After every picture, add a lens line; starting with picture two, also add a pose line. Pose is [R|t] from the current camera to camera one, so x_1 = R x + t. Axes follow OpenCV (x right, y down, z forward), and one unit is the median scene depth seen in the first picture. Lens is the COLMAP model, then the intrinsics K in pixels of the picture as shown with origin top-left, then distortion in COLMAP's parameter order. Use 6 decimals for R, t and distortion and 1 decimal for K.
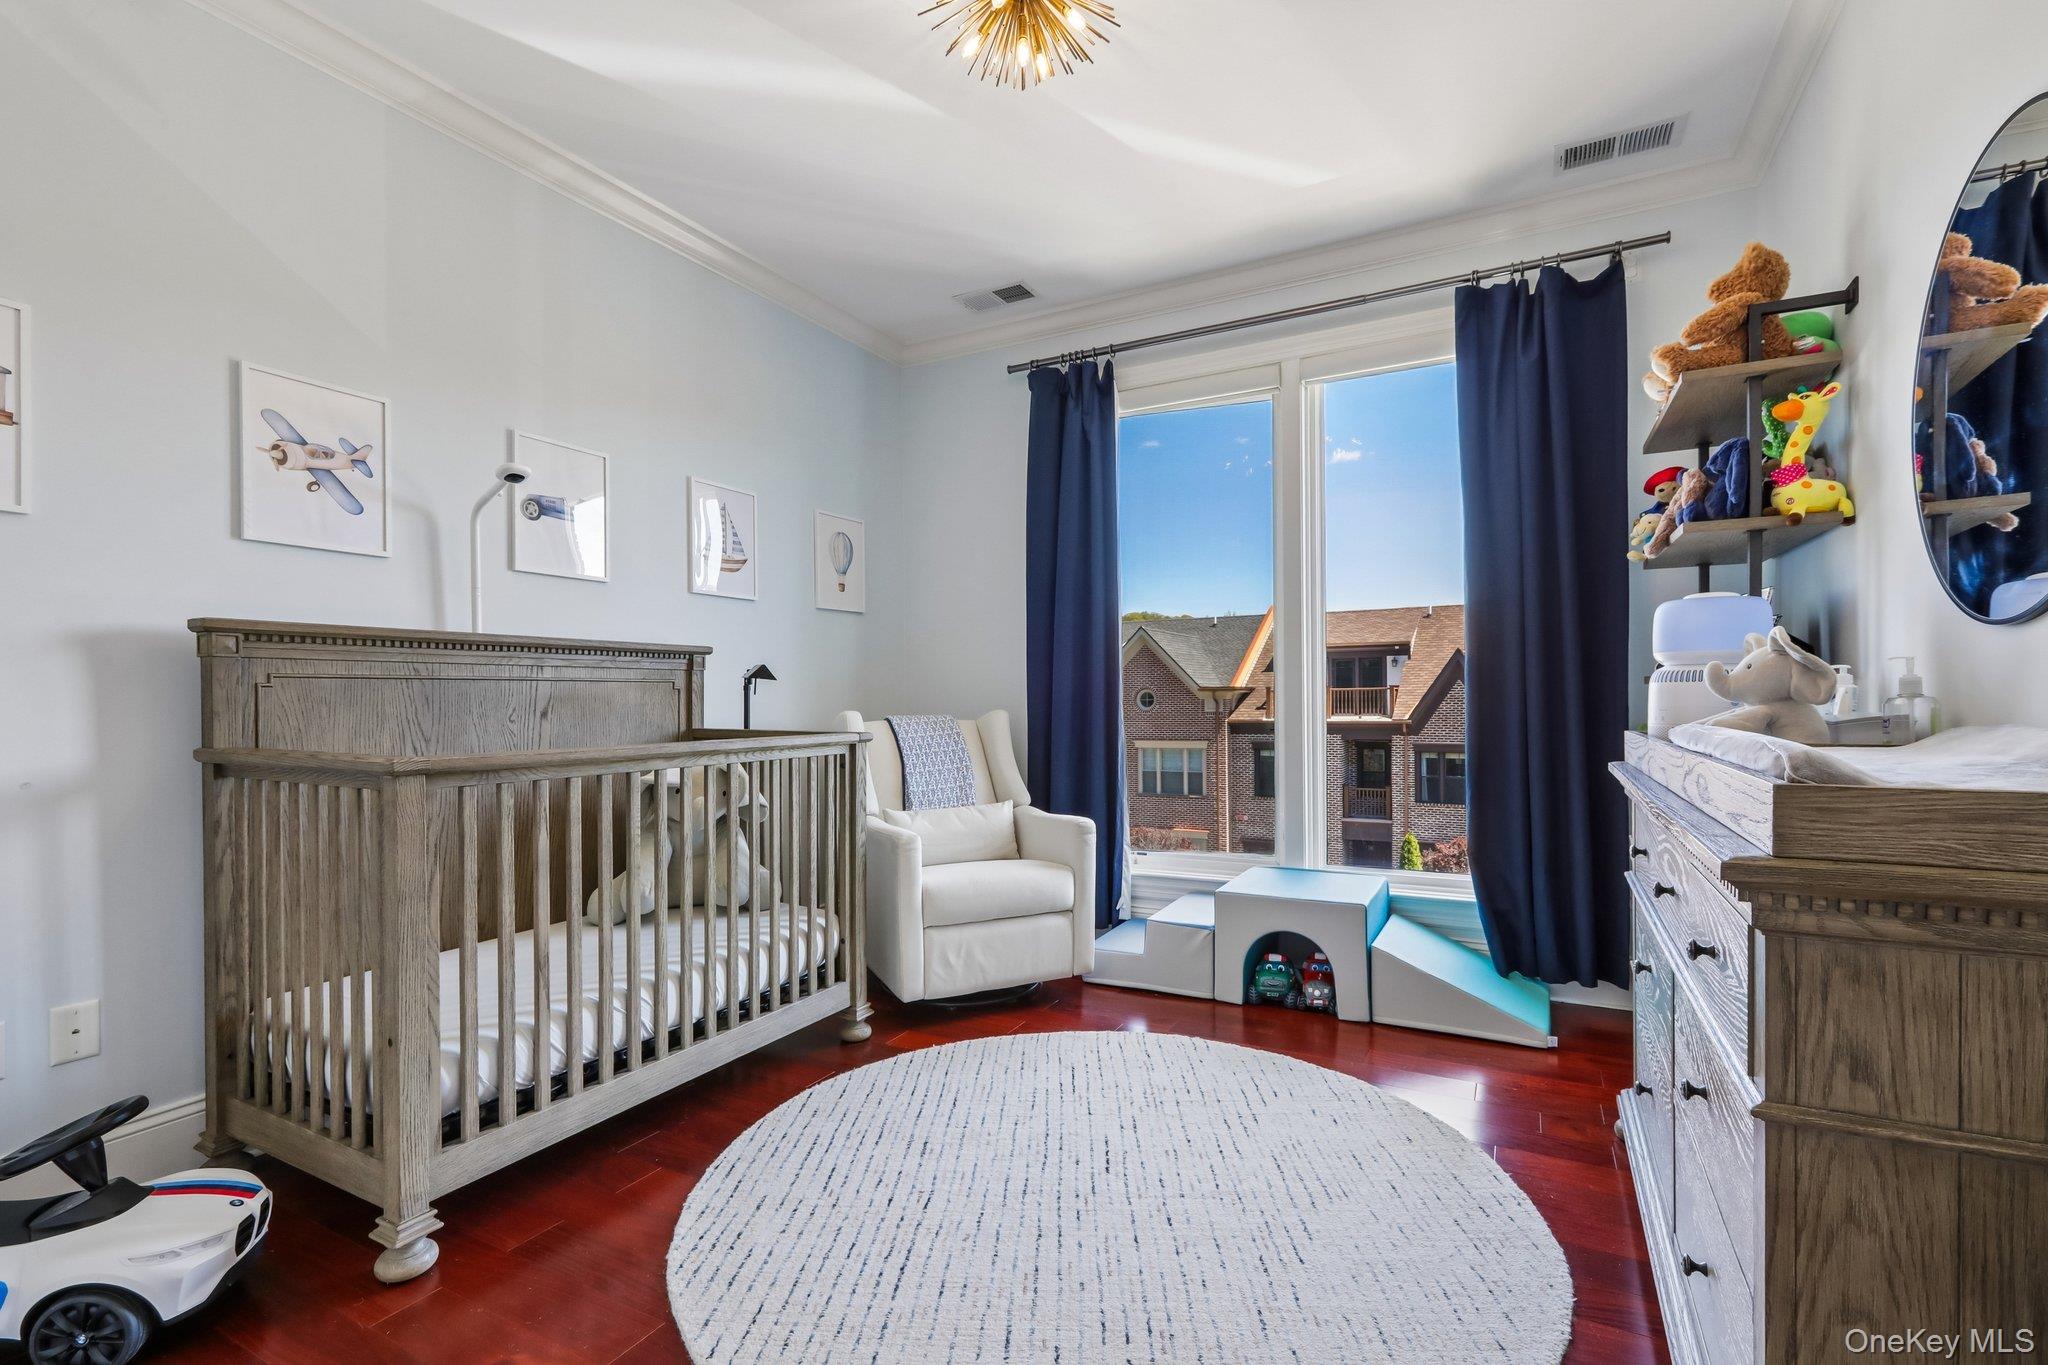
lens RADIAL K [[905.7, 0, 1023.9], [0, 905.7, 695.7], [0, 0, 1]] dist [0.000430, 0.000456]
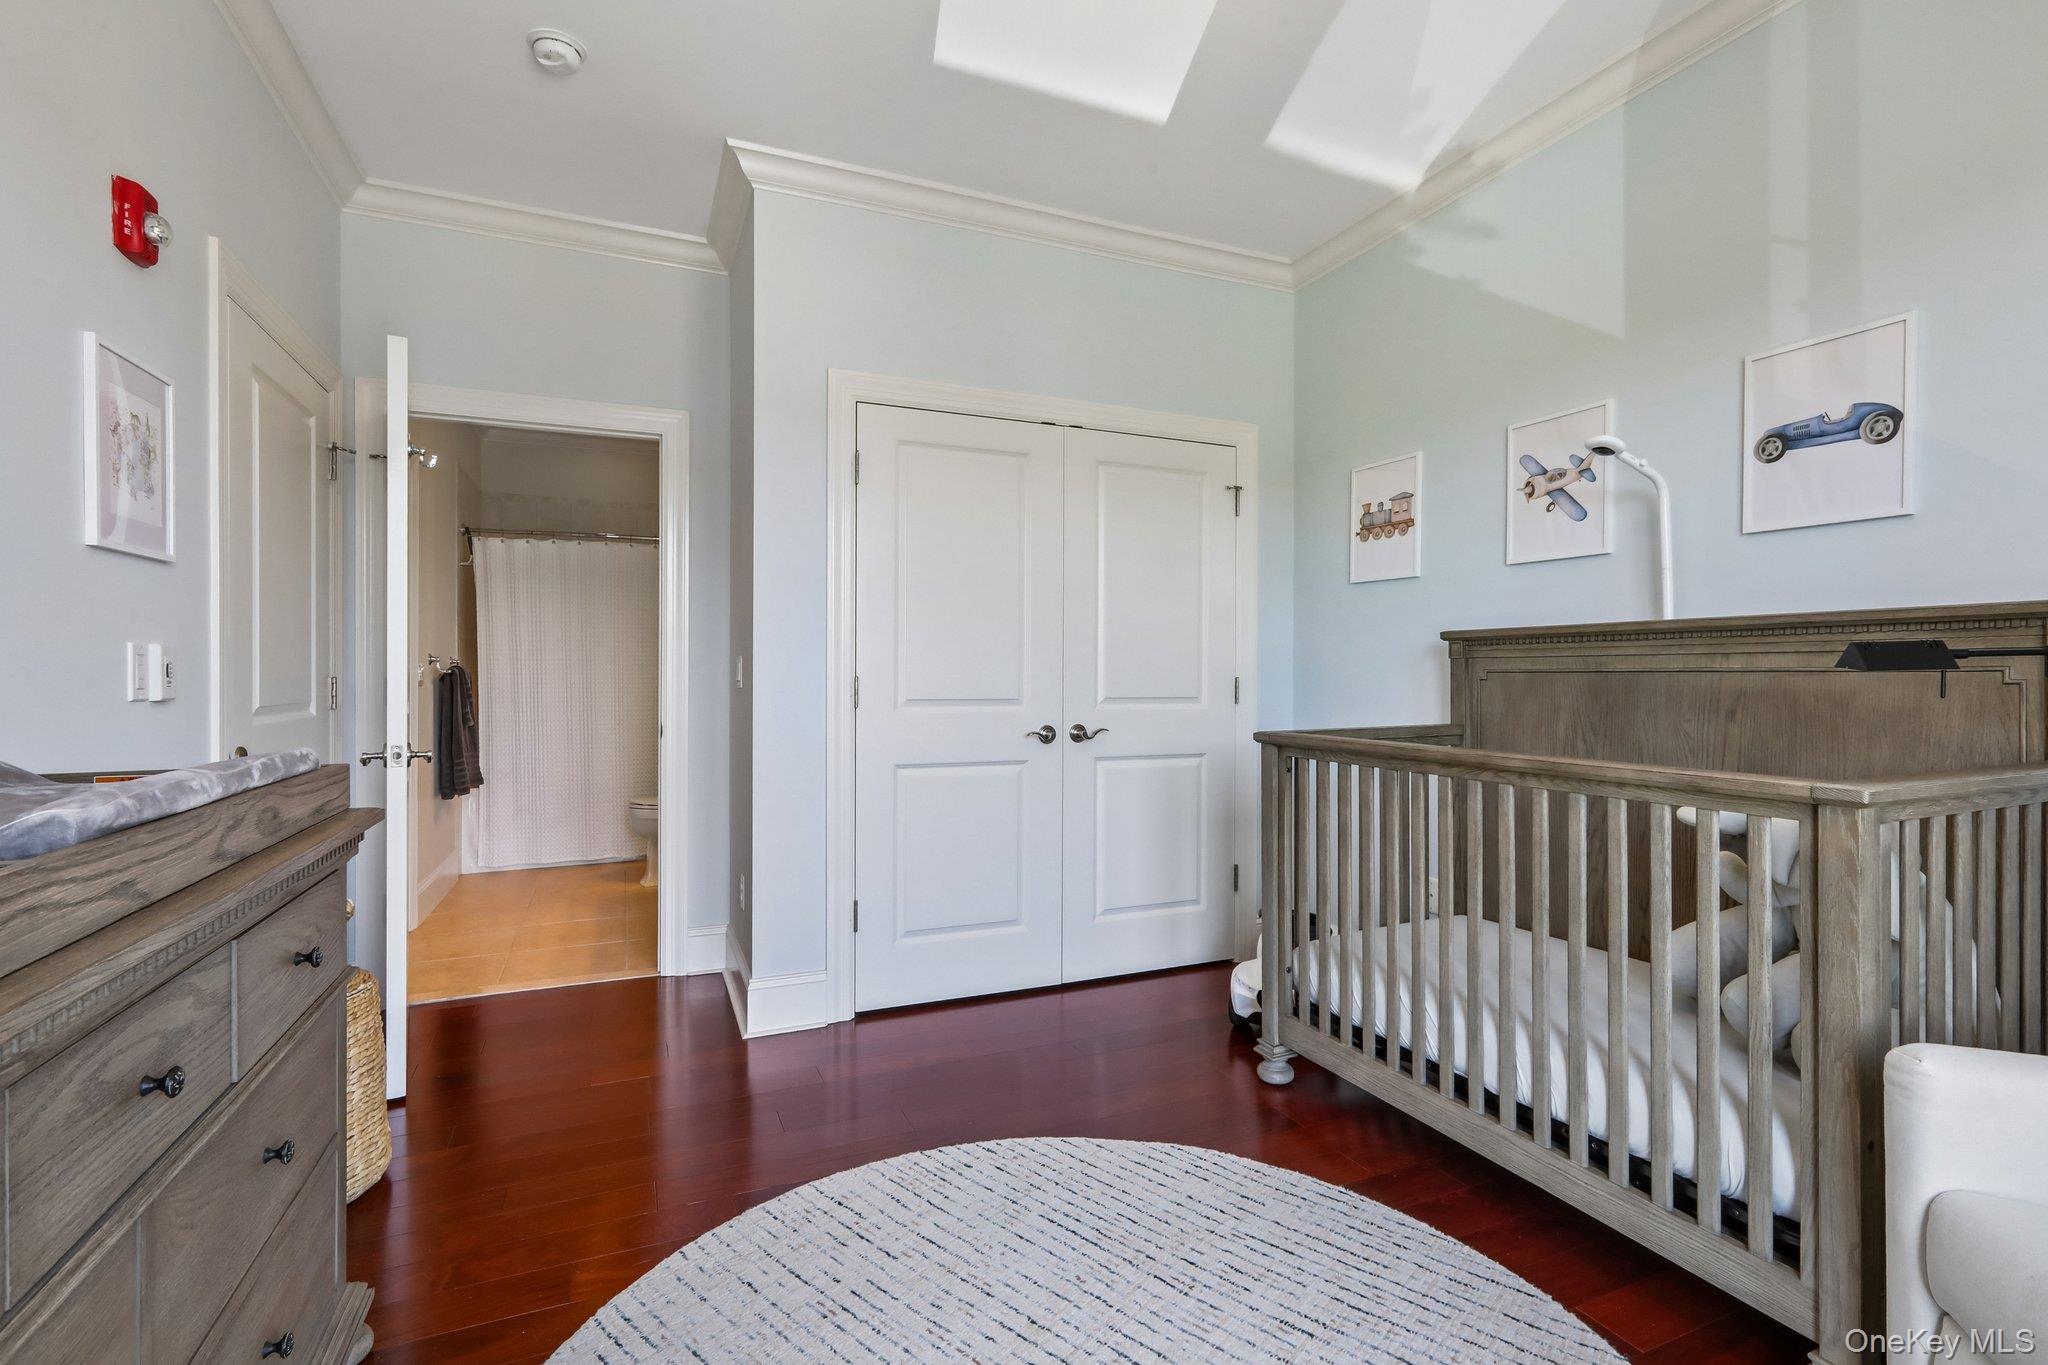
lens RADIAL K [[914.8, 0, 1029.2], [0, 914.8, 669.9], [0, 0, 1]] dist [0.000149, 0.000106]
pose [[-0.602263, 0.000793, -0.798297, 0.562655], [0.003198, 0.999994, -0.001419, -0.023020], [0.798291, -0.003407, -0.602262, 1.191737]]
